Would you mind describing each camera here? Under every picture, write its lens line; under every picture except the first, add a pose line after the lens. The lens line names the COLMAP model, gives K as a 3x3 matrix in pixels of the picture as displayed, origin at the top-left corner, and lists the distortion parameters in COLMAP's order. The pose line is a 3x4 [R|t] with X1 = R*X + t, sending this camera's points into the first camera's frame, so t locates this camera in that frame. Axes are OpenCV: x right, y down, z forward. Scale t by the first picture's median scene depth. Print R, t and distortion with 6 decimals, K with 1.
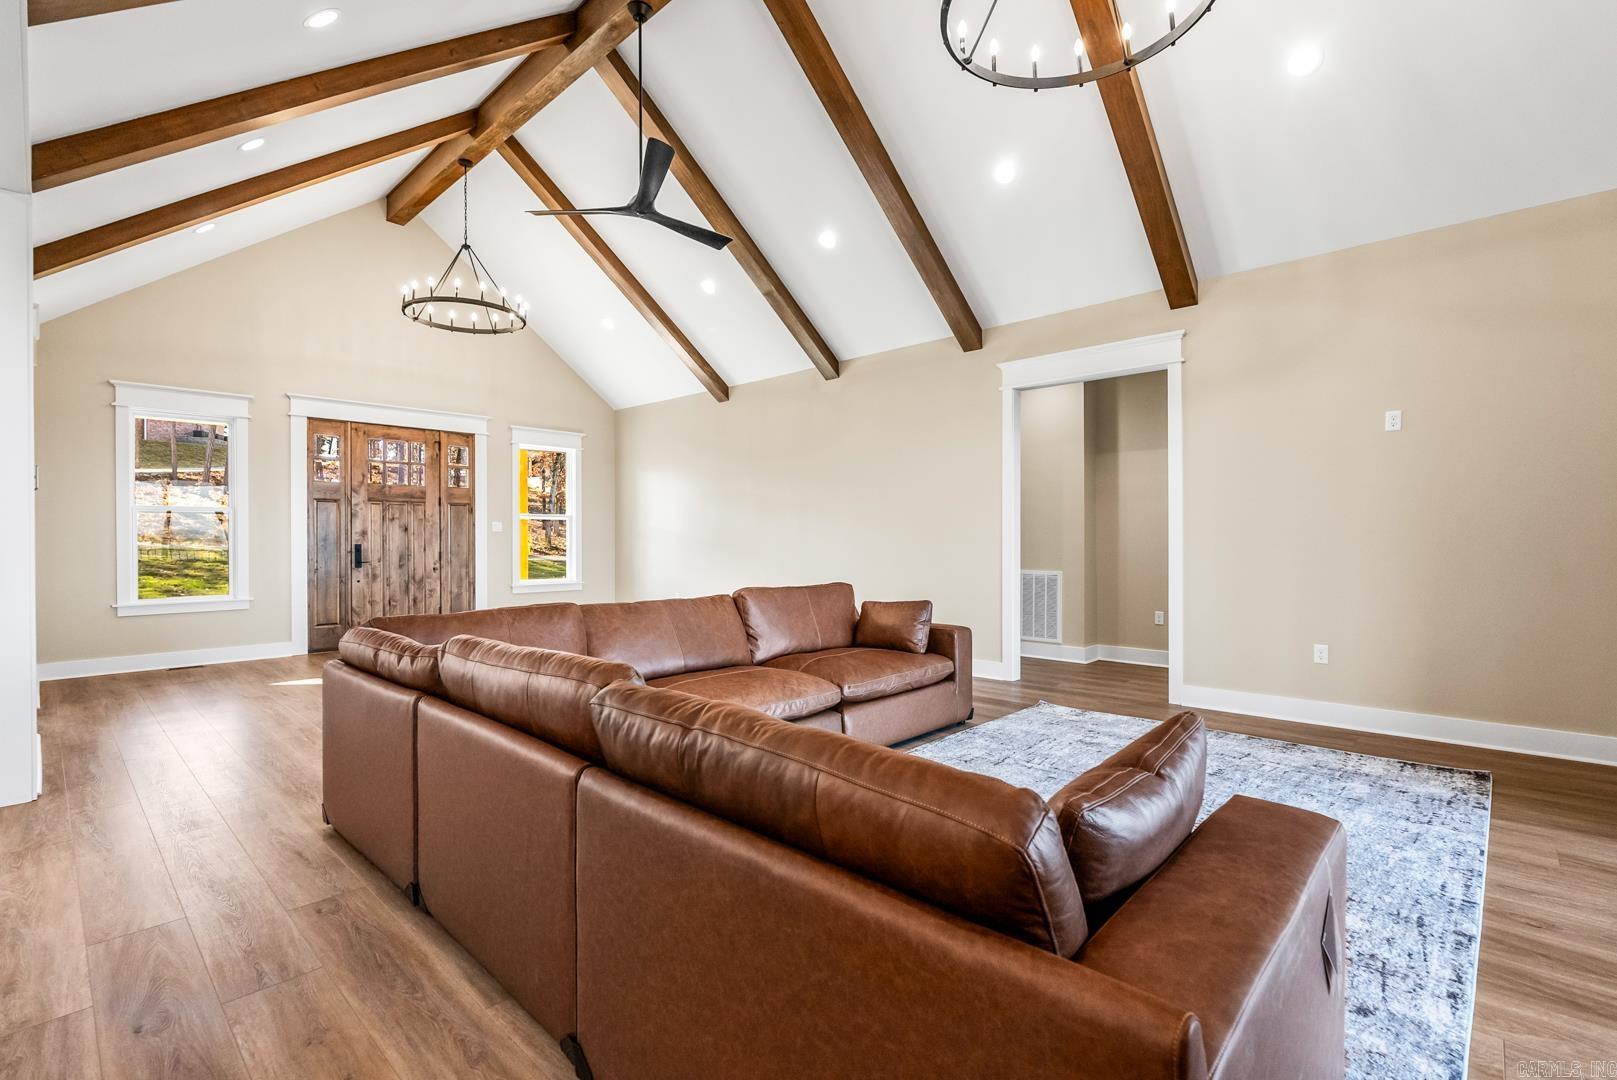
lens RADIAL K [[737.6, 0, 821.3], [0, 737.6, 541.7], [0, 0, 1]] dist [-0.010707, 0.002678]
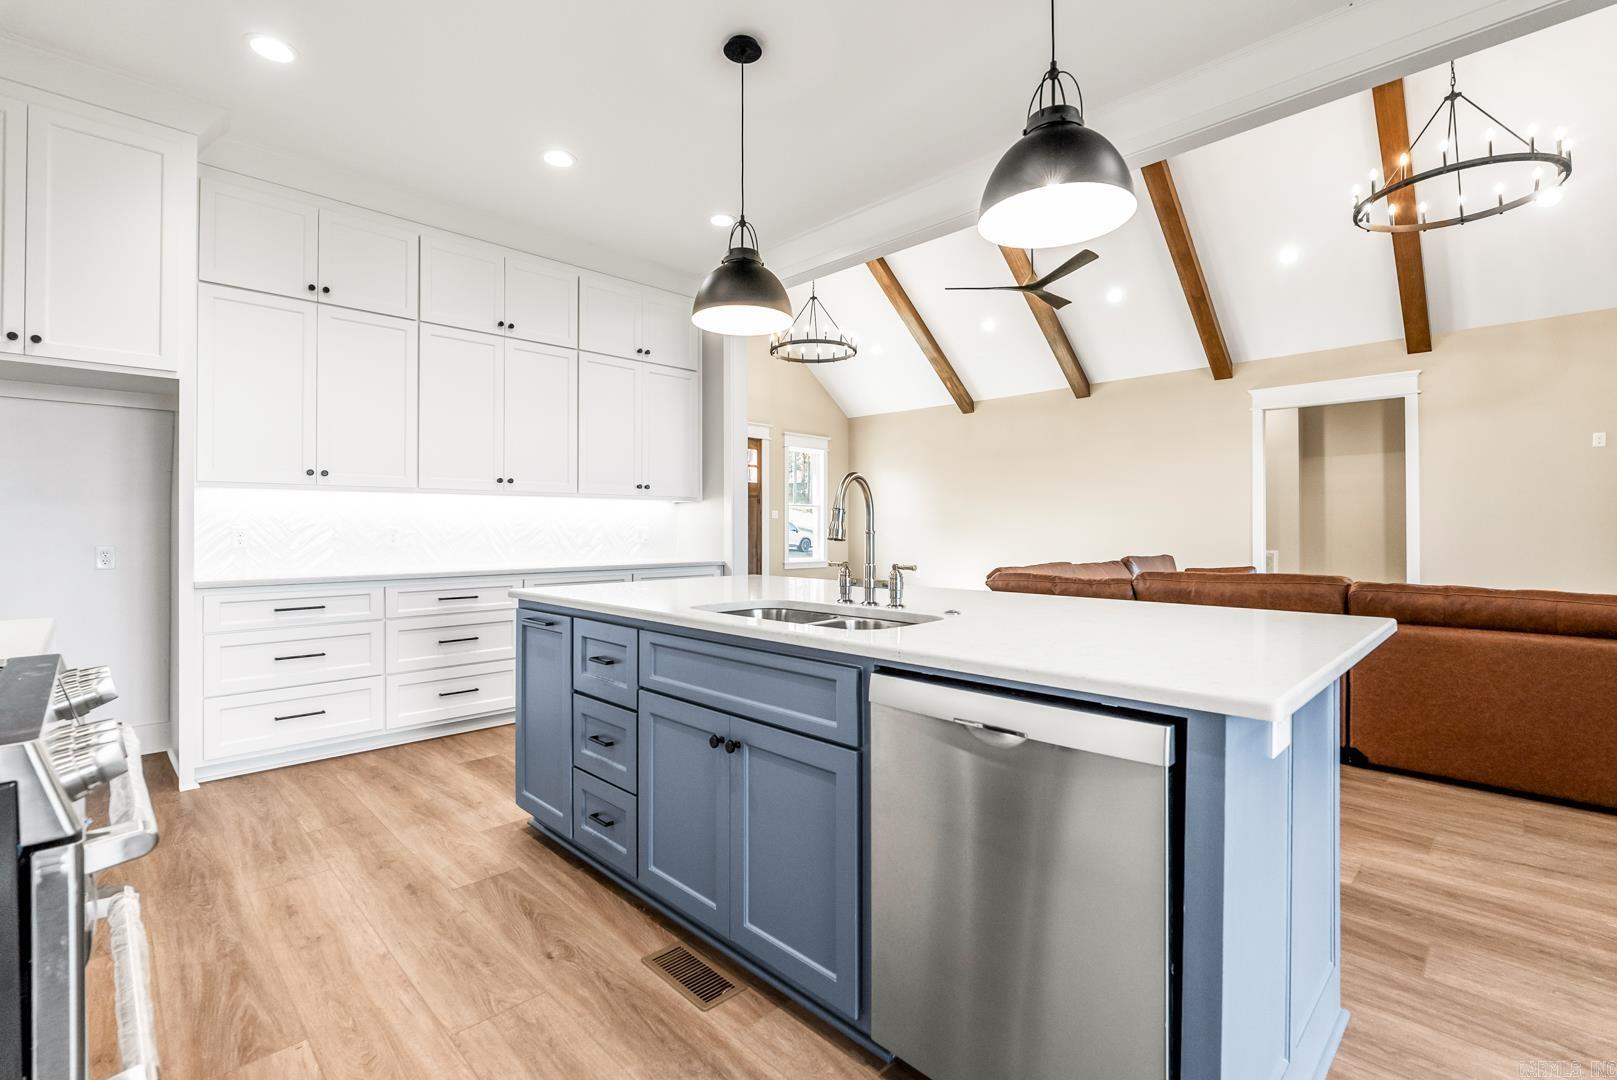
lens RADIAL K [[737.6, 0, 815.8], [0, 737.6, 519.5], [0, 0, 1]] dist [-0.010707, 0.002678]
pose [[0.999266, 0.003826, -0.038111, -0.390604], [-0.004490, 0.999839, -0.017368, 0.010747], [0.038039, 0.017527, 0.999123, -0.264611]]
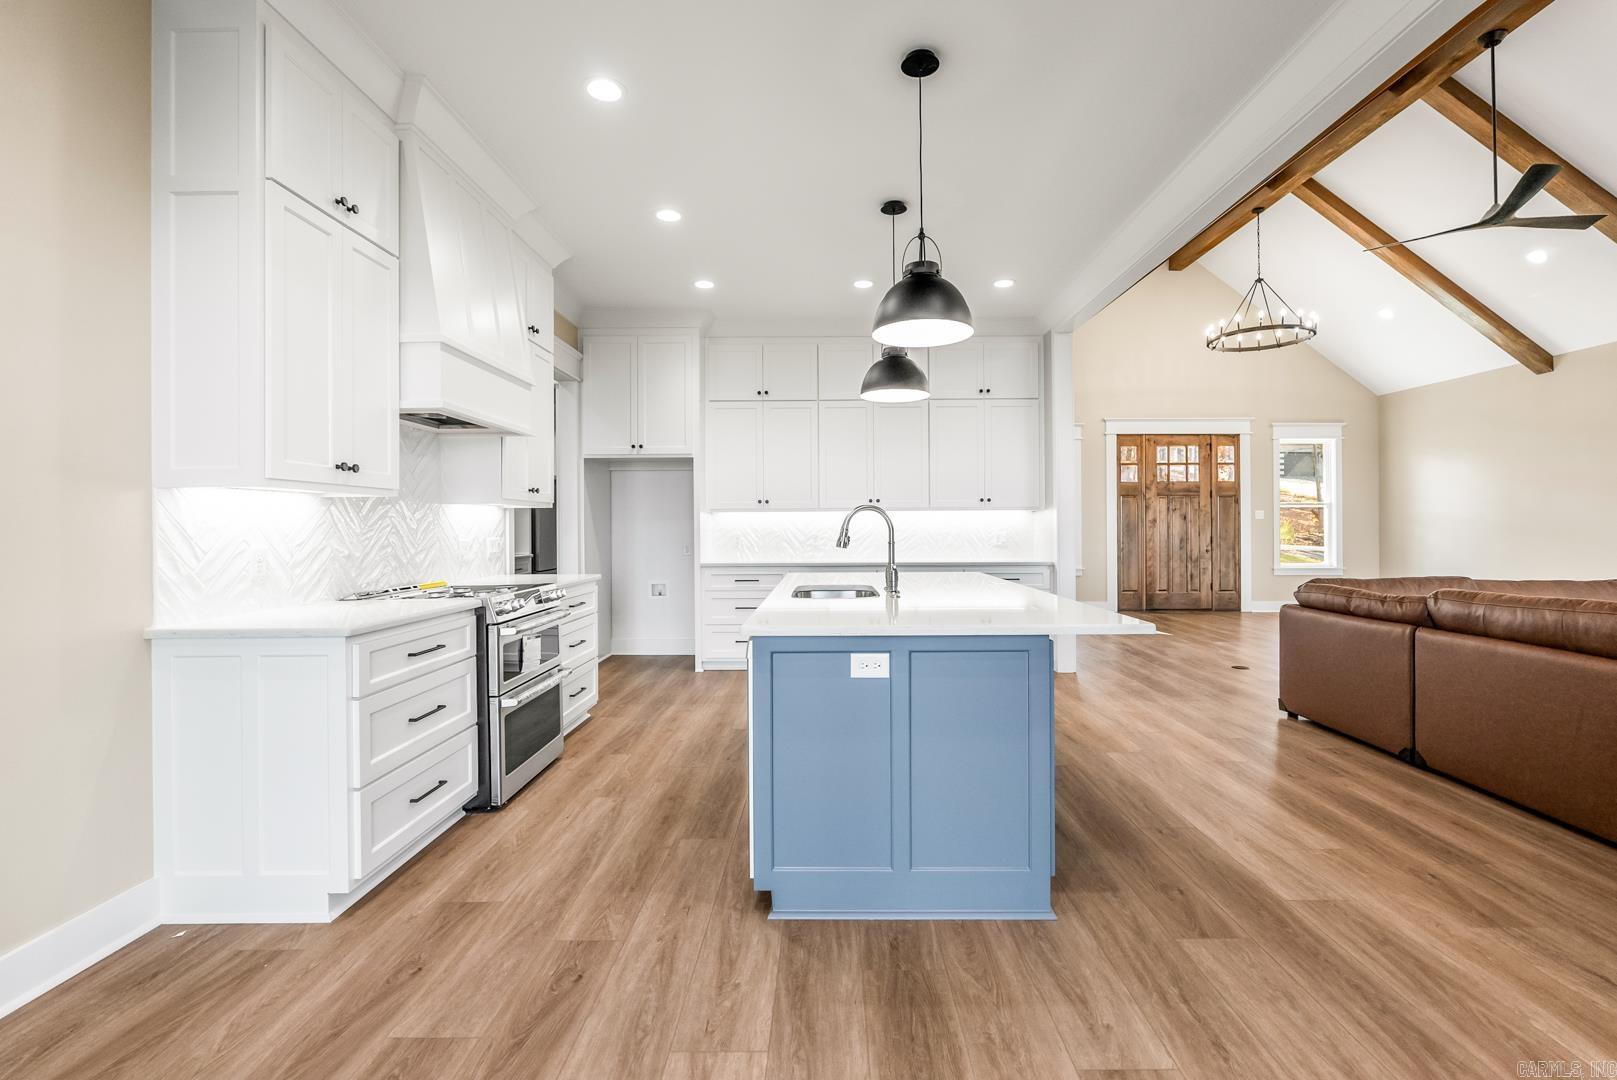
lens RADIAL K [[737.6, 0, 809.9], [0, 737.6, 519.7], [0, 0, 1]] dist [-0.010707, 0.002678]
pose [[0.665638, -0.005166, -0.746257, -0.074062], [-0.003040, 0.999949, -0.009634, 0.000181], [0.746268, 0.008681, 0.665588, -0.304445]]
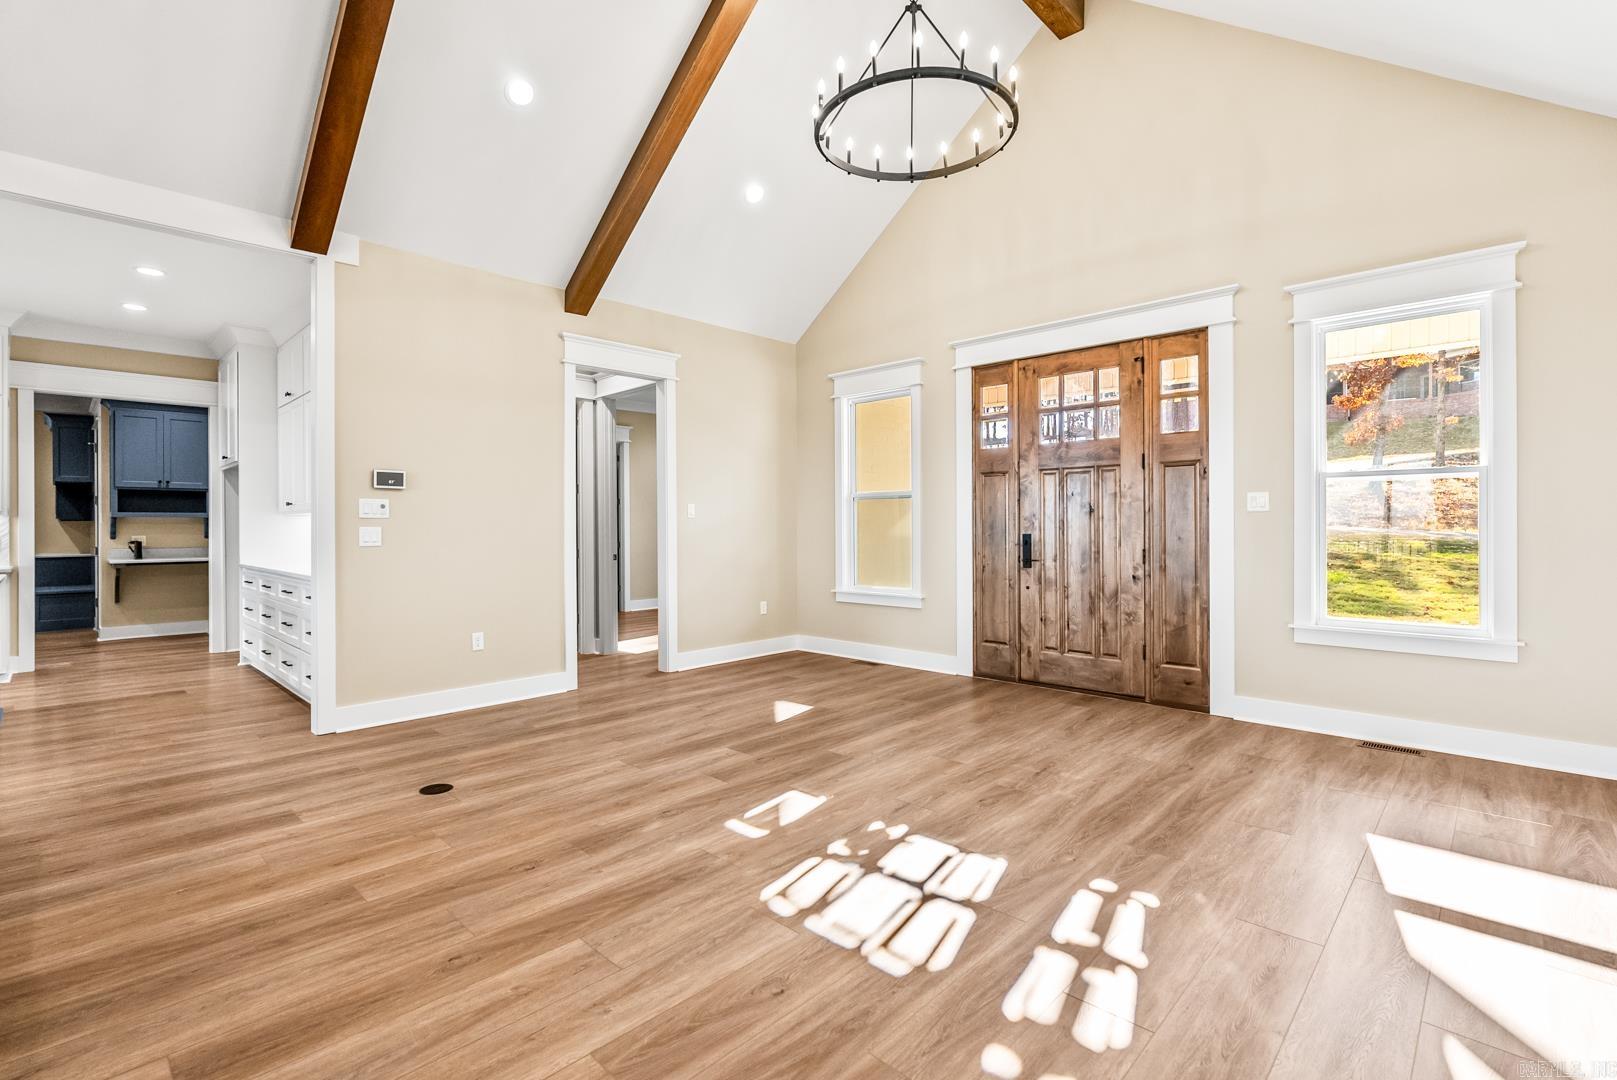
lens RADIAL K [[737.6, 0, 816.3], [0, 737.6, 526.2], [0, 0, 1]] dist [-0.010707, 0.002678]
pose [[-0.036385, 0.000675, -0.999338, 0.073117], [-0.001138, 0.999999, 0.000717, -0.004421], [0.999337, 0.001164, -0.036385, 0.866943]]
